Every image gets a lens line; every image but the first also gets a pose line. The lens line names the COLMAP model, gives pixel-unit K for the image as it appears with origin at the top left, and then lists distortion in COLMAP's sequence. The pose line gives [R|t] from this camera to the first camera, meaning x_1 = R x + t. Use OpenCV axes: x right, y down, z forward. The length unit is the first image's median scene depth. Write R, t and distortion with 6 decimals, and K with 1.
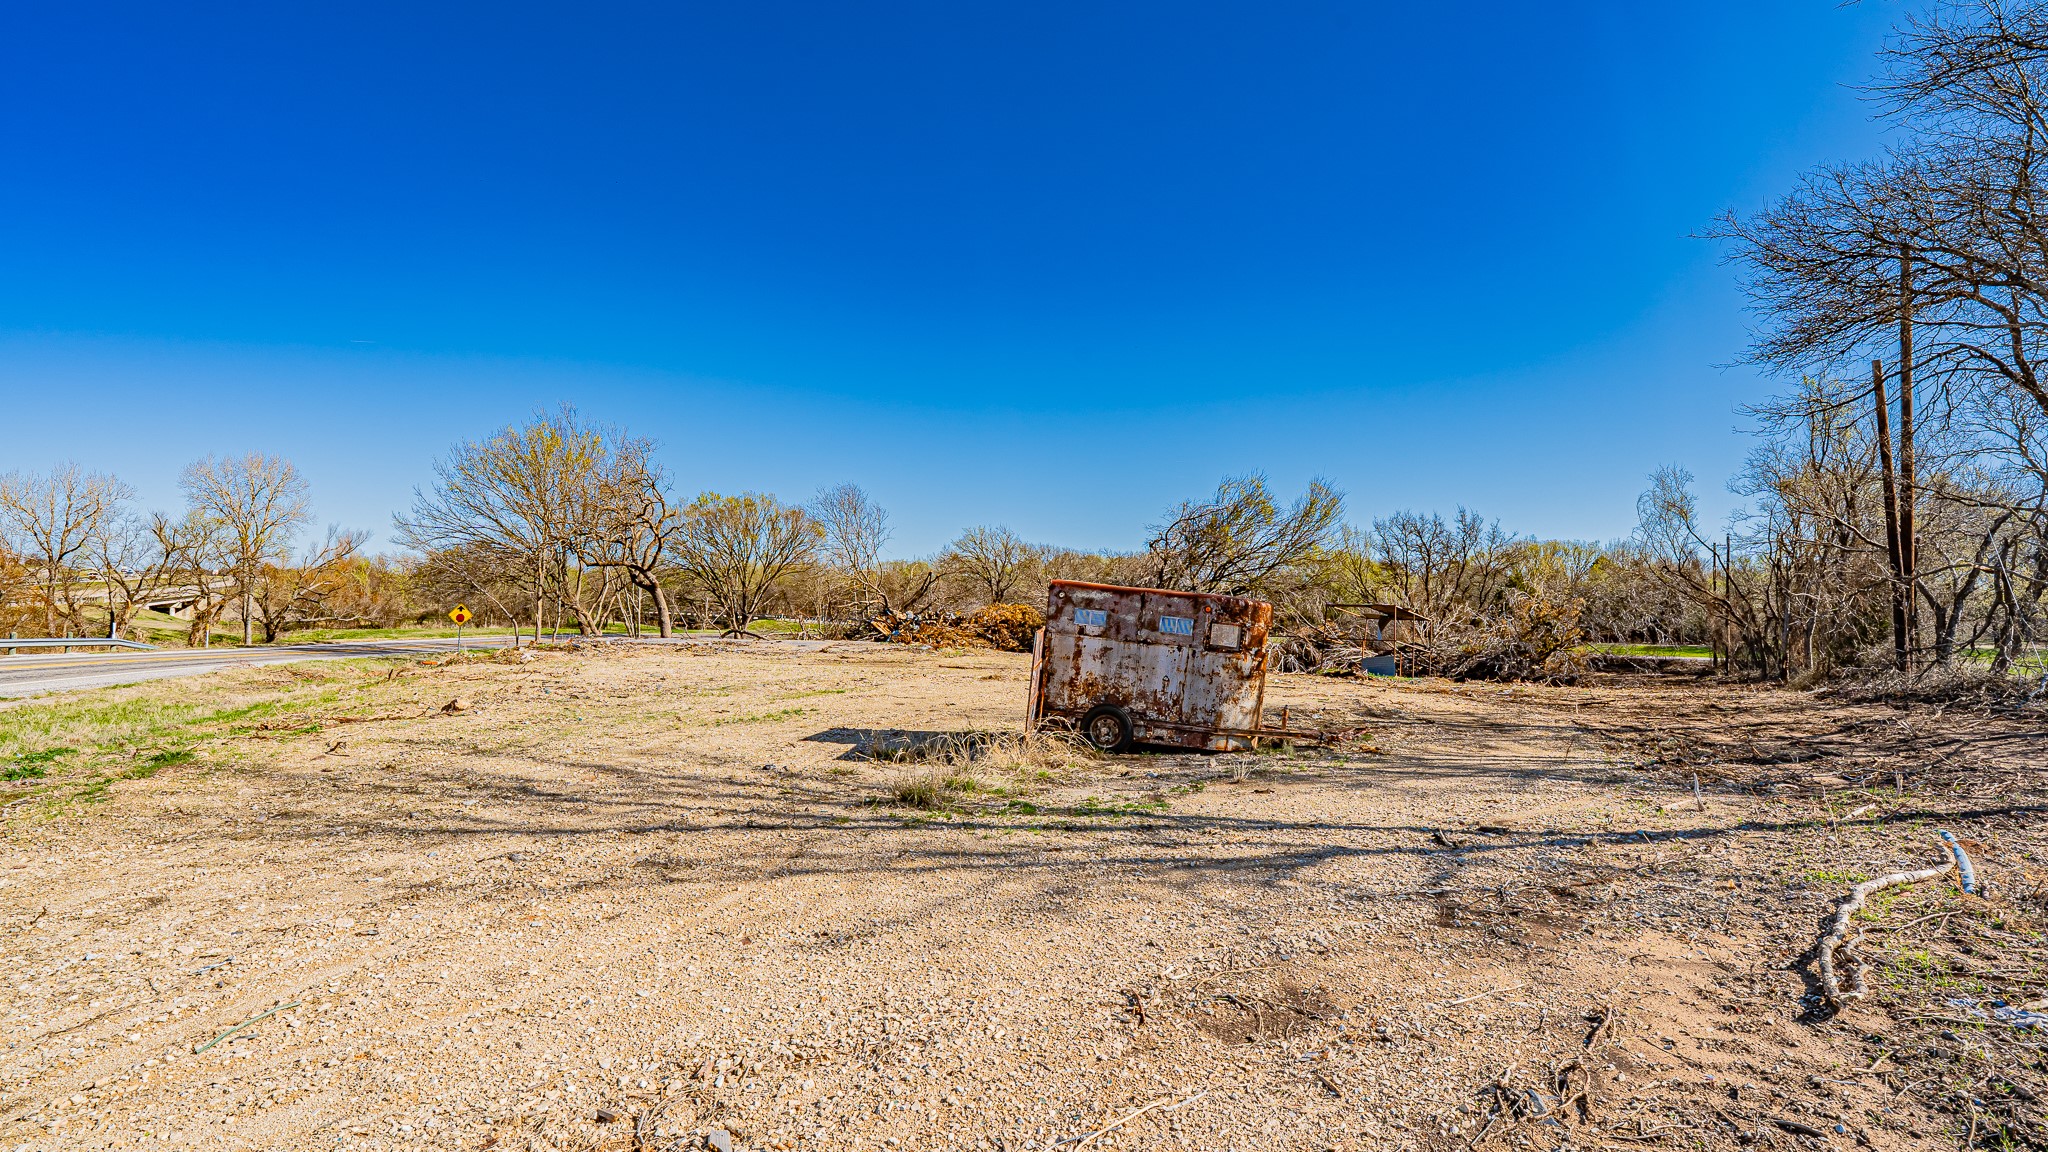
lens RADIAL K [[975.6, 0, 1024.0], [0, 975.6, 576.0], [0, 0, 1]] dist [-0.002262, -0.000088]
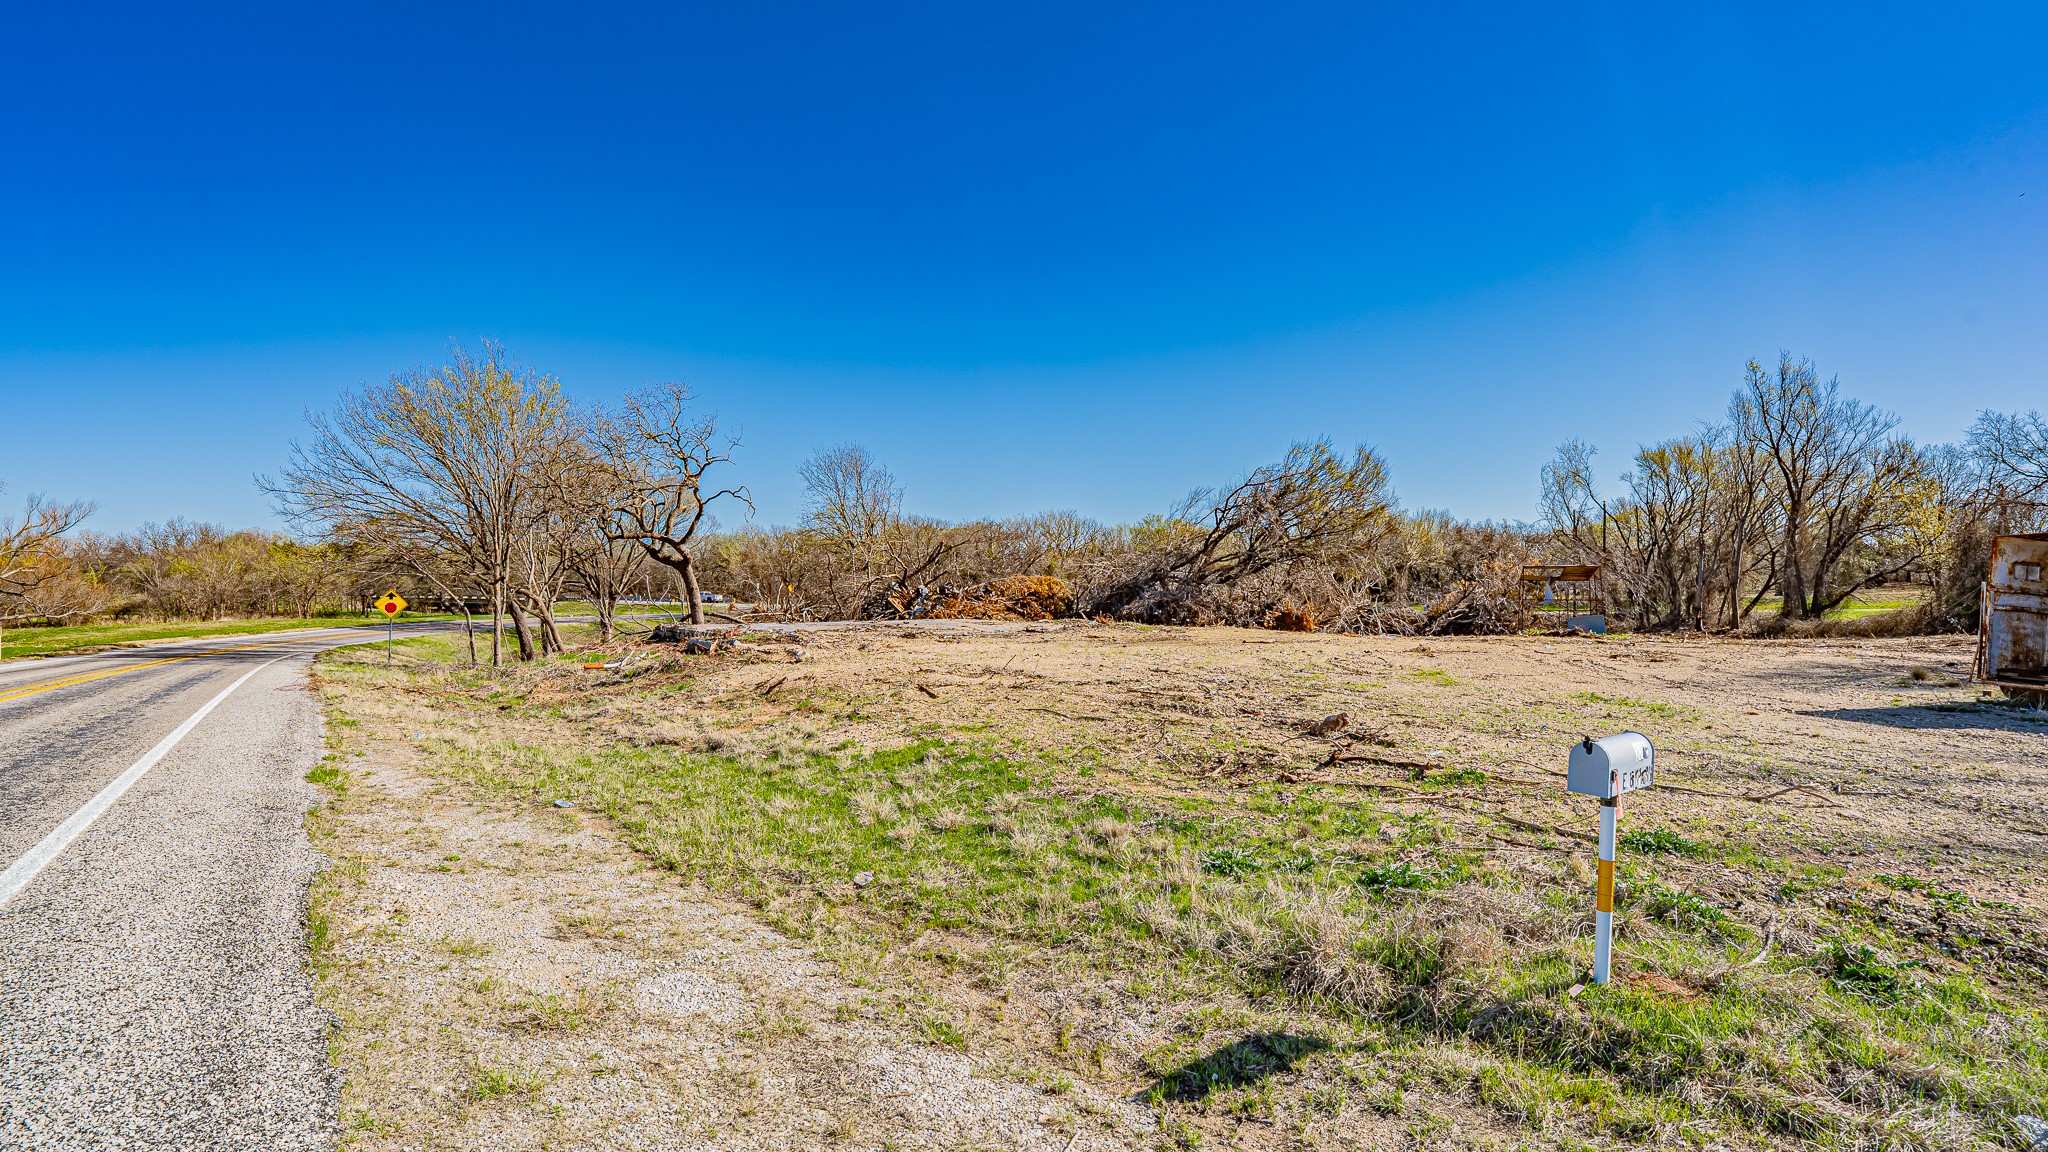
lens RADIAL K [[975.6, 0, 1024.0], [0, 975.6, 576.0], [0, 0, 1]] dist [-0.002262, -0.000088]
pose [[0.969782, -0.022344, 0.242947, -0.243509], [0.015310, 0.999408, 0.030801, 0.000853], [-0.243492, -0.026151, 0.969550, 0.096503]]
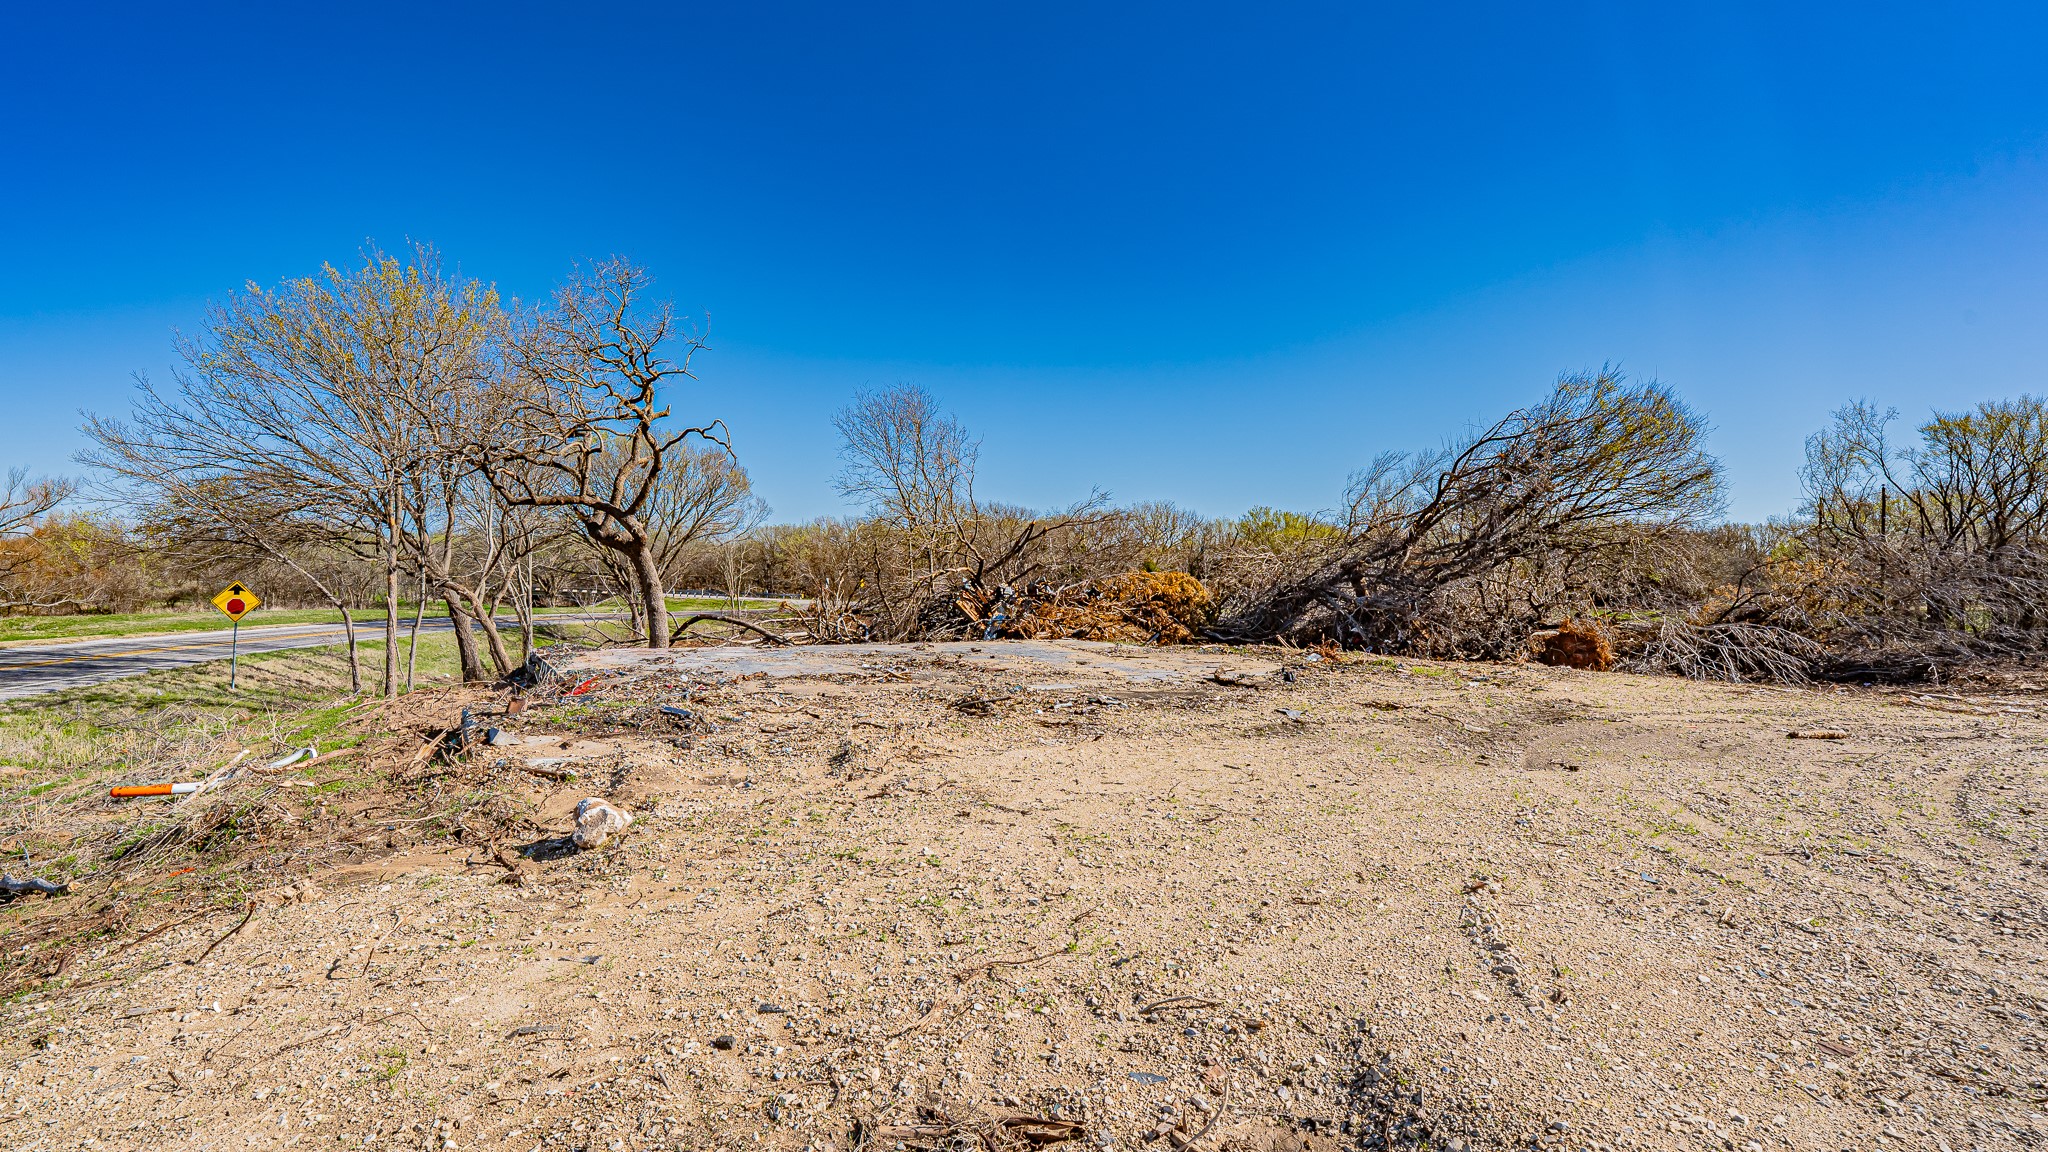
lens RADIAL K [[975.6, 0, 1024.0], [0, 975.6, 576.0], [0, 0, 1]] dist [-0.002262, -0.000088]
pose [[0.986846, -0.011598, 0.161249, -0.207390], [0.006341, 0.999433, 0.033074, 0.009509], [-0.161541, -0.031616, 0.986359, 0.352167]]
